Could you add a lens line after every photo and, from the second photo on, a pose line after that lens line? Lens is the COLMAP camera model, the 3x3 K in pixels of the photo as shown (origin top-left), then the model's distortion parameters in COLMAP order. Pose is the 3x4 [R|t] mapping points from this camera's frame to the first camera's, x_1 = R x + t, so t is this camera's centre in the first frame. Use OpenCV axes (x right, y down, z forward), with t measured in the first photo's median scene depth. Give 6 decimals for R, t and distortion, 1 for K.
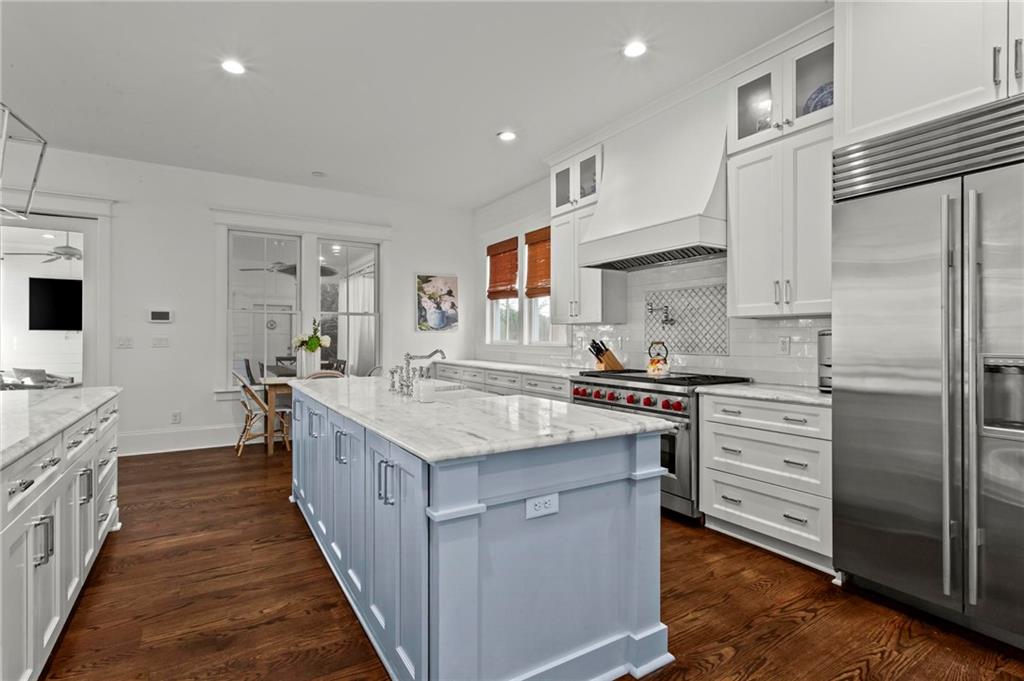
lens RADIAL K [[494.8, 0, 507.0], [0, 494.8, 337.0], [0, 0, 1]] dist [-0.000387, 0.000281]
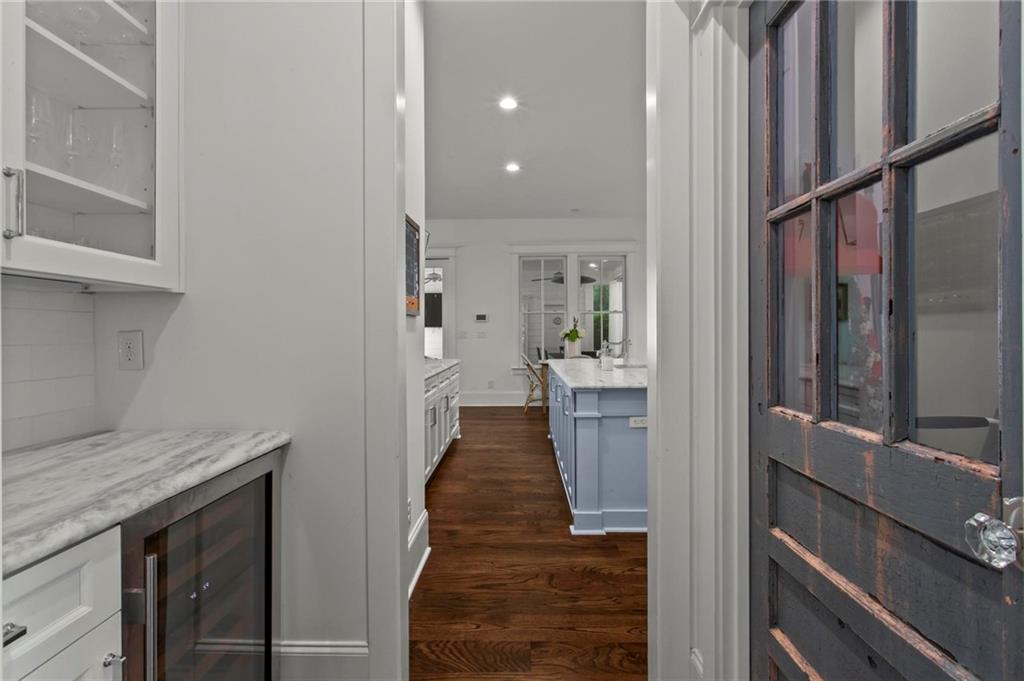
lens RADIAL K [[494.8, 0, 507.0], [0, 494.8, 337.0], [0, 0, 1]] dist [-0.000387, 0.000281]
pose [[0.839543, 0.002475, -0.543288, 0.262741], [0.004505, 0.999924, 0.011516, 0.001090], [0.543275, -0.012116, 0.839468, -0.322598]]
